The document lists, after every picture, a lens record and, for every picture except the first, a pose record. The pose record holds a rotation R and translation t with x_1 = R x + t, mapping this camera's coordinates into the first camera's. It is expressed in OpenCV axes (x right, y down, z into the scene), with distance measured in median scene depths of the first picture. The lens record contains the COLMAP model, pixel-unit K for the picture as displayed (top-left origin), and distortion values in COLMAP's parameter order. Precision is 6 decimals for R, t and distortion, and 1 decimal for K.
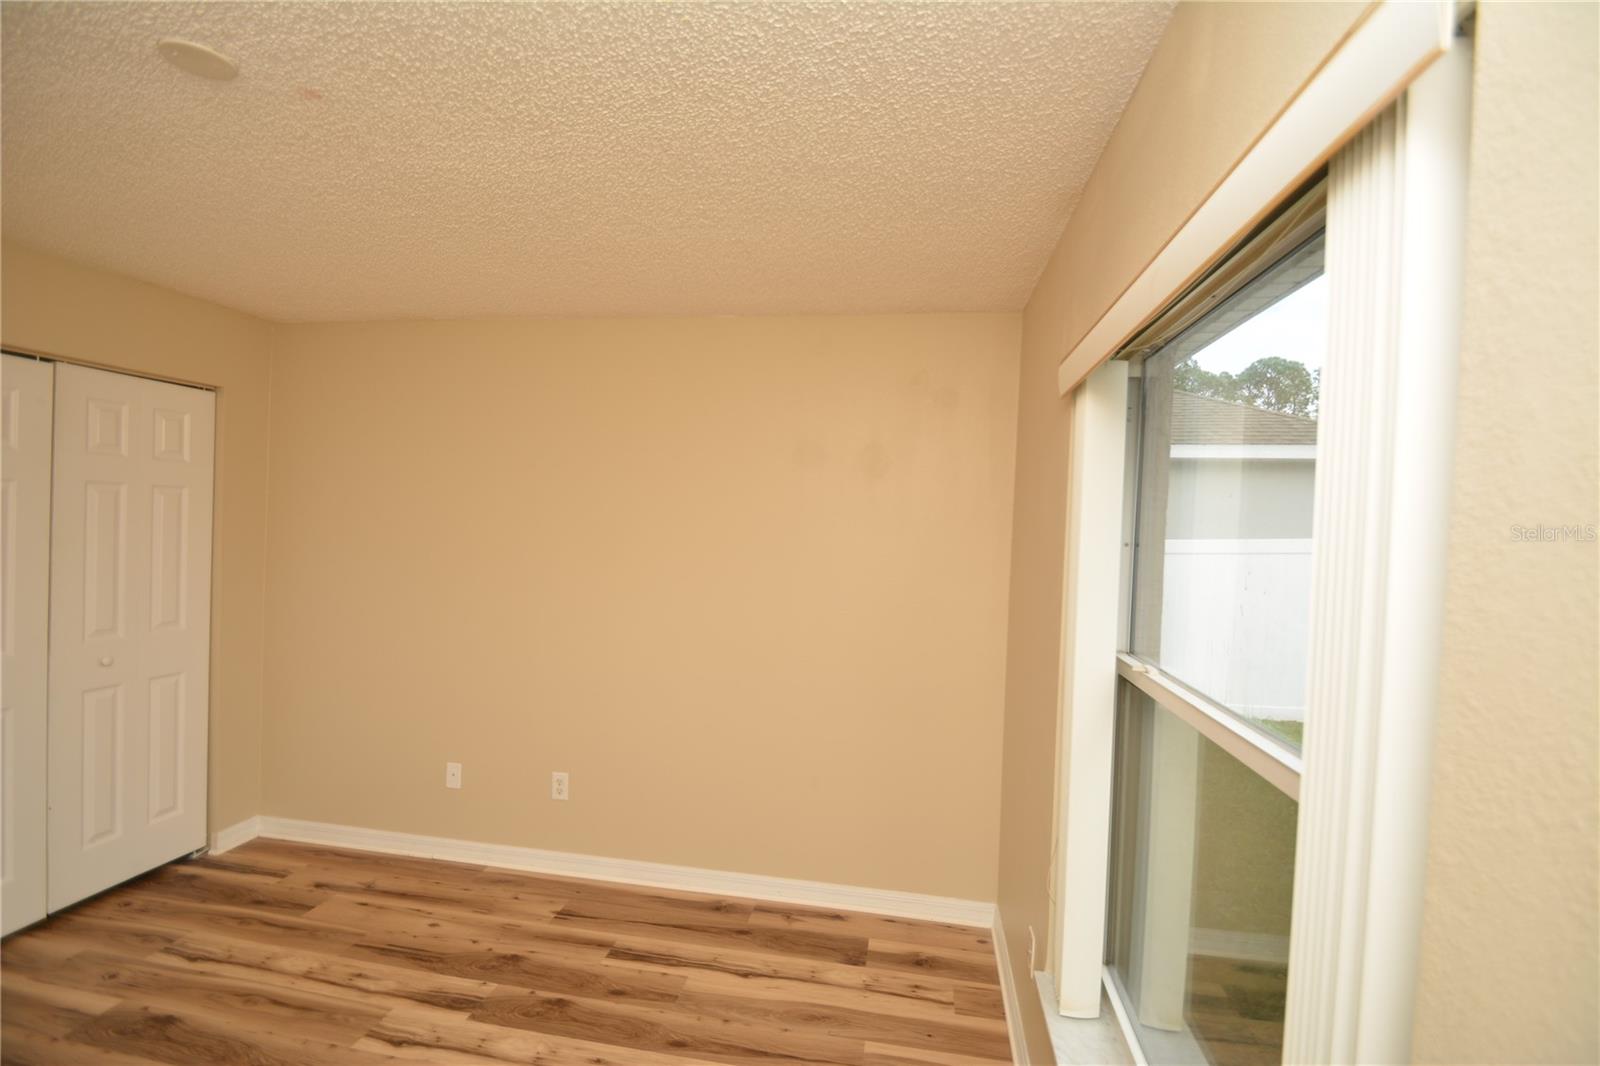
lens RADIAL K [[704.7, 0, 789.4], [0, 704.7, 526.2], [0, 0, 1]] dist [0.013838, -0.015536]
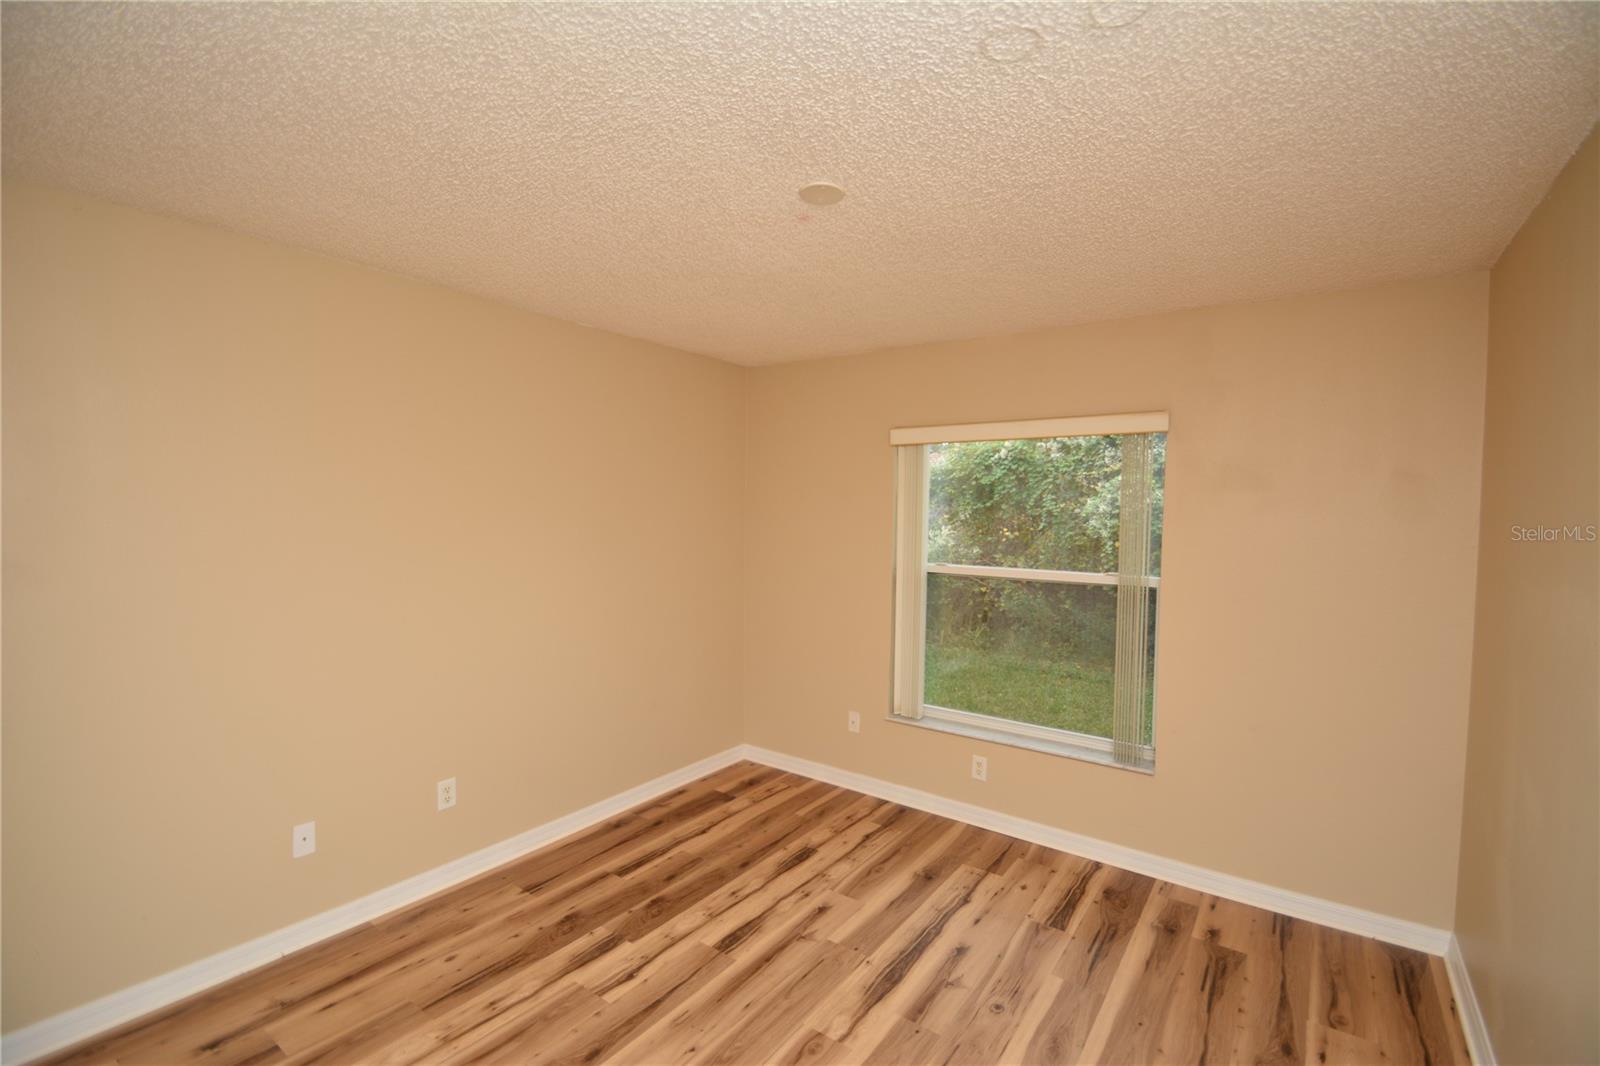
lens RADIAL K [[704.7, 0, 788.6], [0, 704.7, 533.3], [0, 0, 1]] dist [0.013838, -0.015536]
pose [[0.437966, -0.049159, 0.897646, -1.147672], [0.003270, 0.998584, 0.053091, -0.028073], [-0.898985, -0.020317, 0.437507, 0.234754]]
